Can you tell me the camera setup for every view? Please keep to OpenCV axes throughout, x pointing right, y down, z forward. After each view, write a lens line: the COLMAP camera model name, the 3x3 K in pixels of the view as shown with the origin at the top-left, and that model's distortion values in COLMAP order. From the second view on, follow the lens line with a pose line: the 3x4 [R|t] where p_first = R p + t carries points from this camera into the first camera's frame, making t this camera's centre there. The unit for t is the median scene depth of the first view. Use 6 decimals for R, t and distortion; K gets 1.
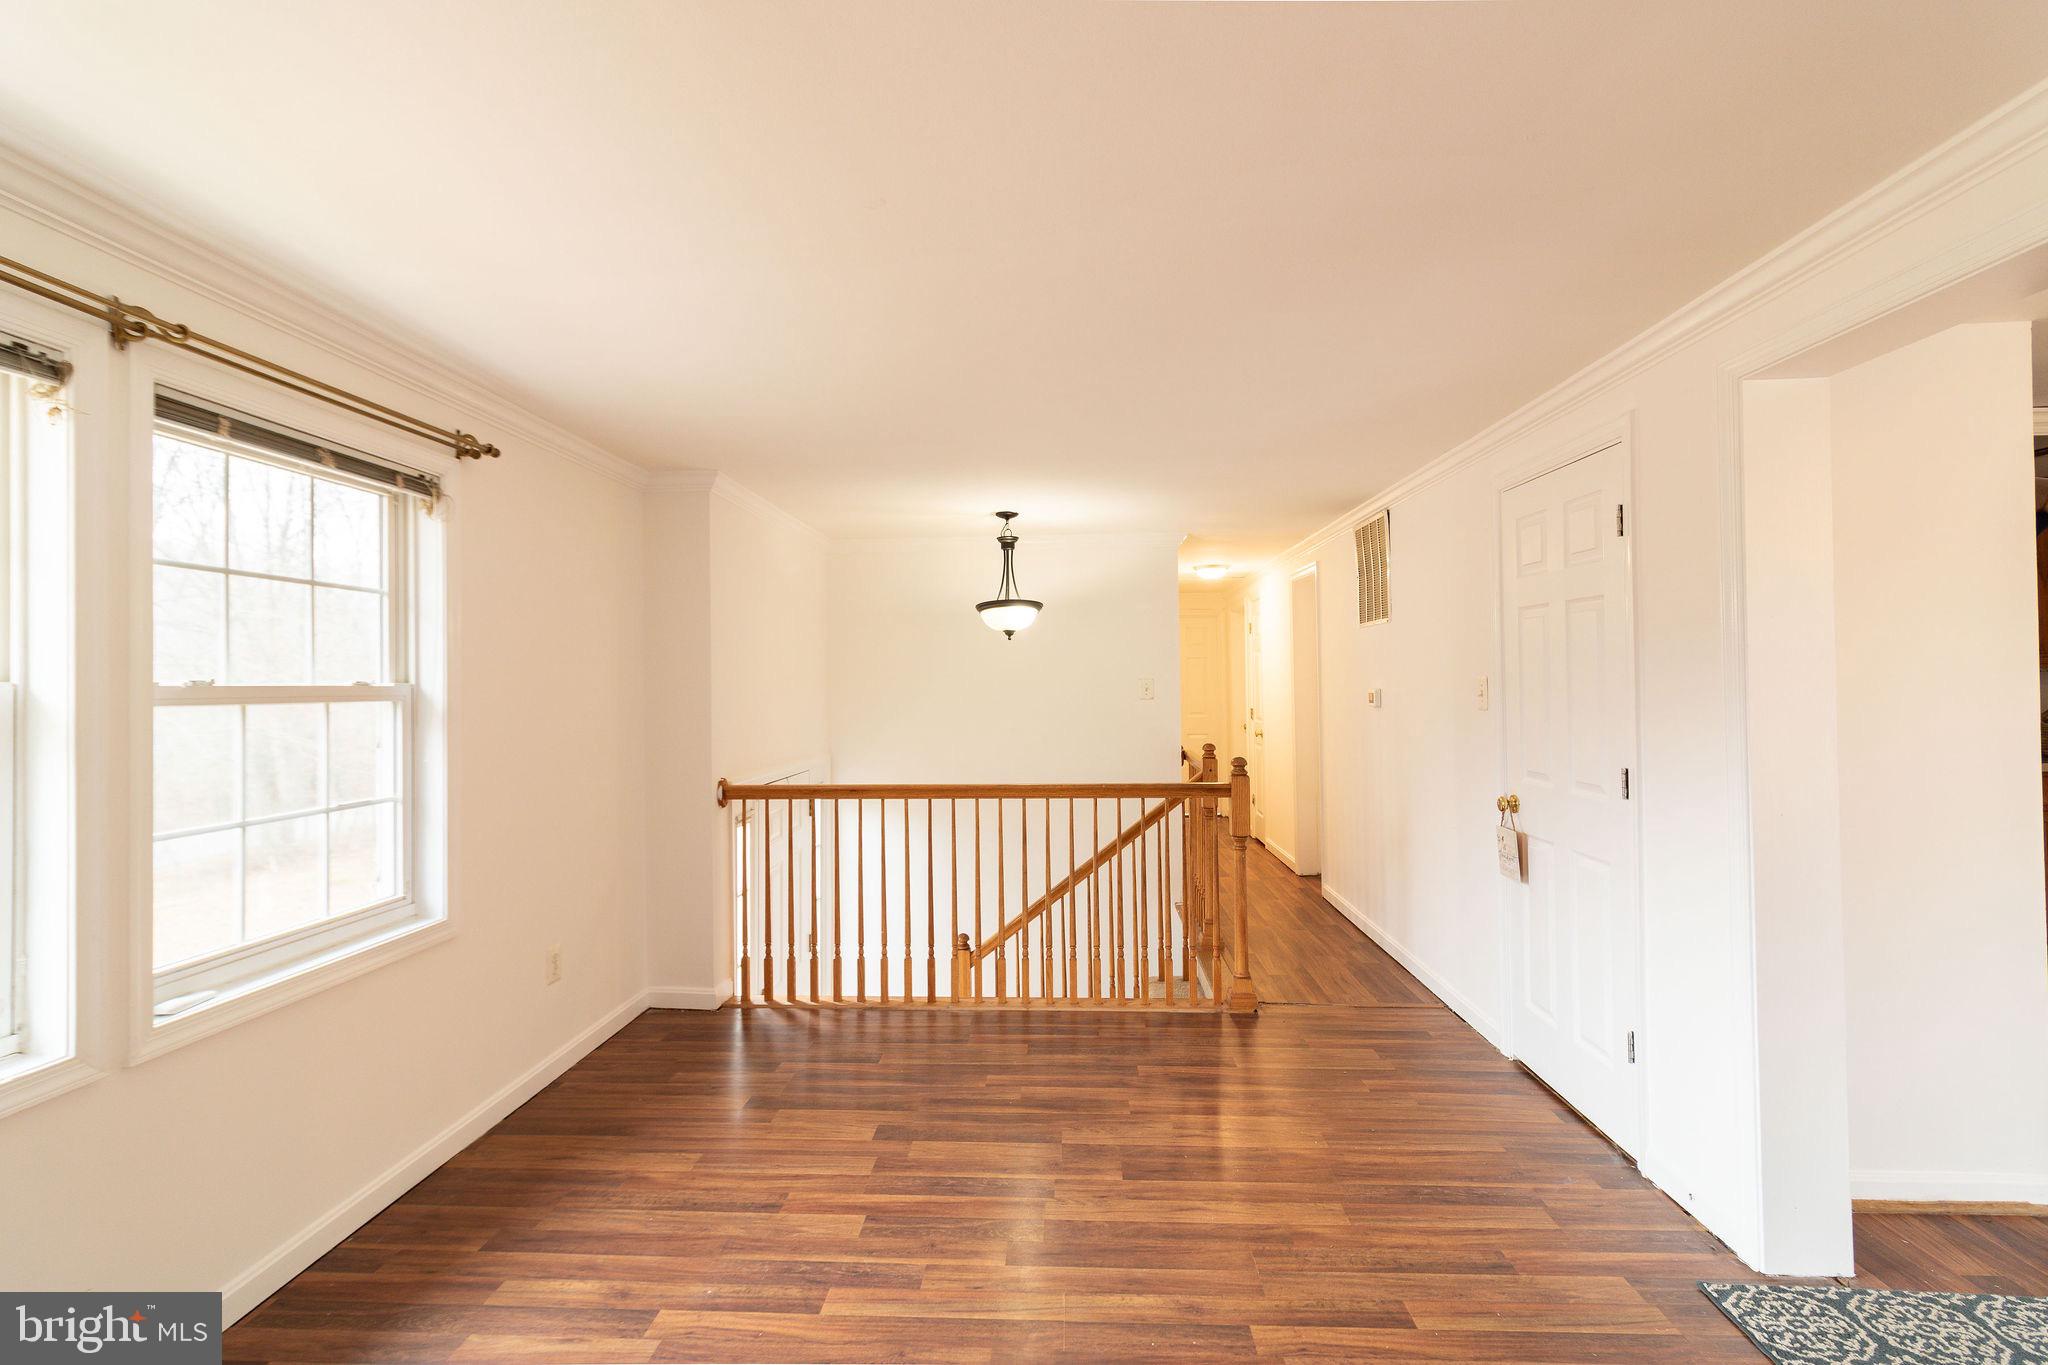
lens RADIAL K [[958.1, 0, 1021.9], [0, 958.1, 669.9], [0, 0, 1]] dist [0.006695, 0.002276]
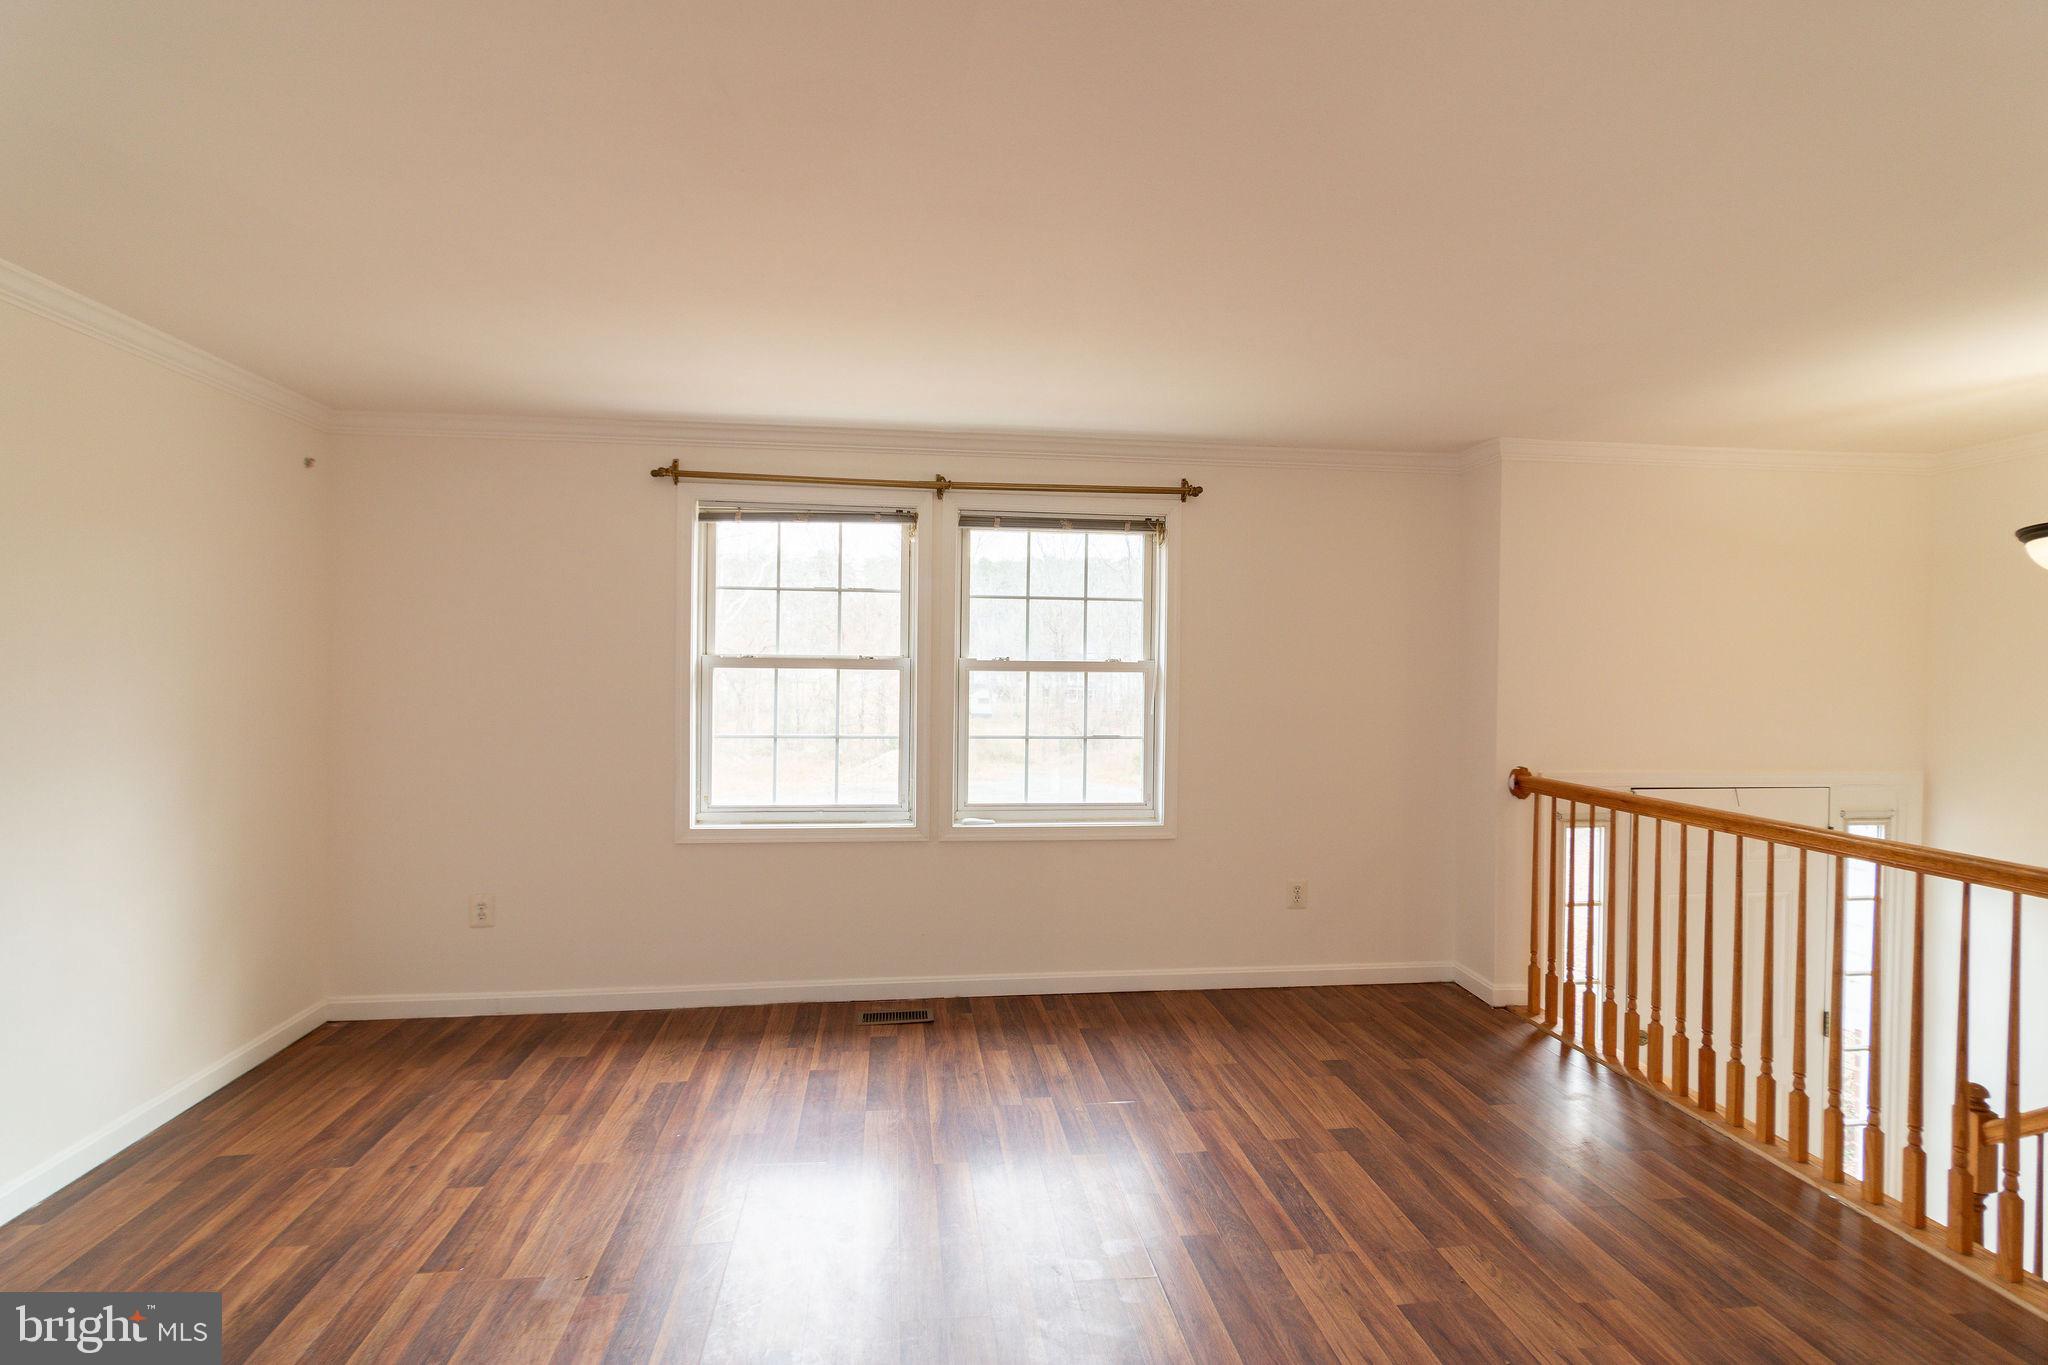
lens RADIAL K [[958.1, 0, 1025.1], [0, 958.1, 667.9], [0, 0, 1]] dist [0.006695, 0.002276]
pose [[0.184277, 0.017958, -0.982710, 0.865591], [0.001909, 0.999825, 0.018629, -0.003110], [0.982873, -0.005309, 0.184210, 0.598896]]
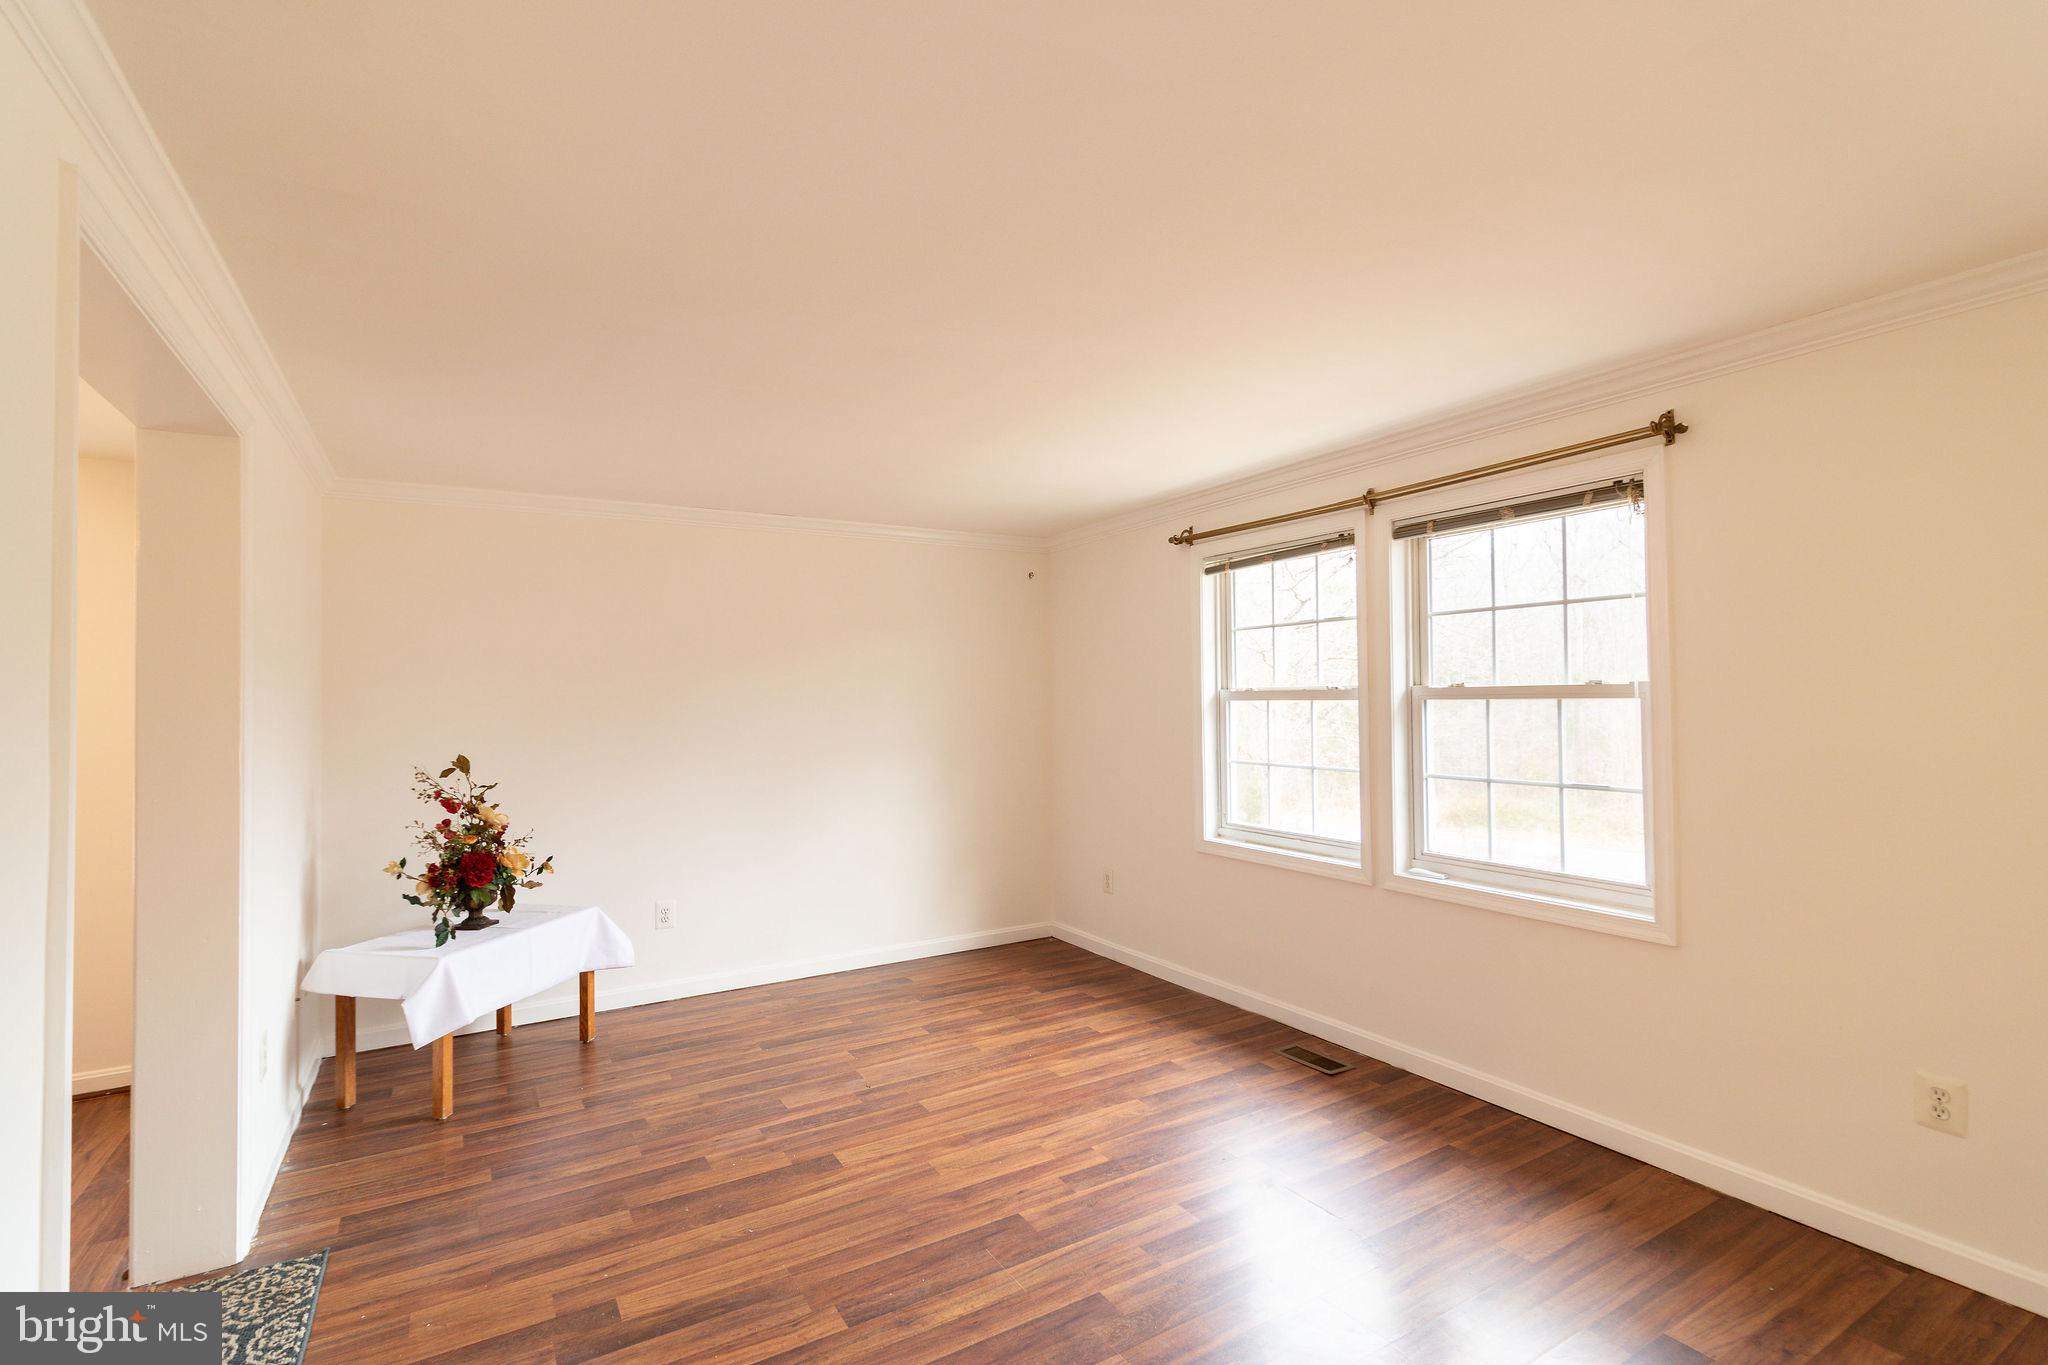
lens RADIAL K [[958.1, 0, 1036.4], [0, 958.1, 678.3], [0, 0, 1]] dist [0.006695, 0.002276]
pose [[-0.822410, 0.010967, -0.568790, 0.534530], [0.032264, 0.999104, -0.027387, 0.020140], [0.567980, -0.040875, -0.822027, 1.639792]]
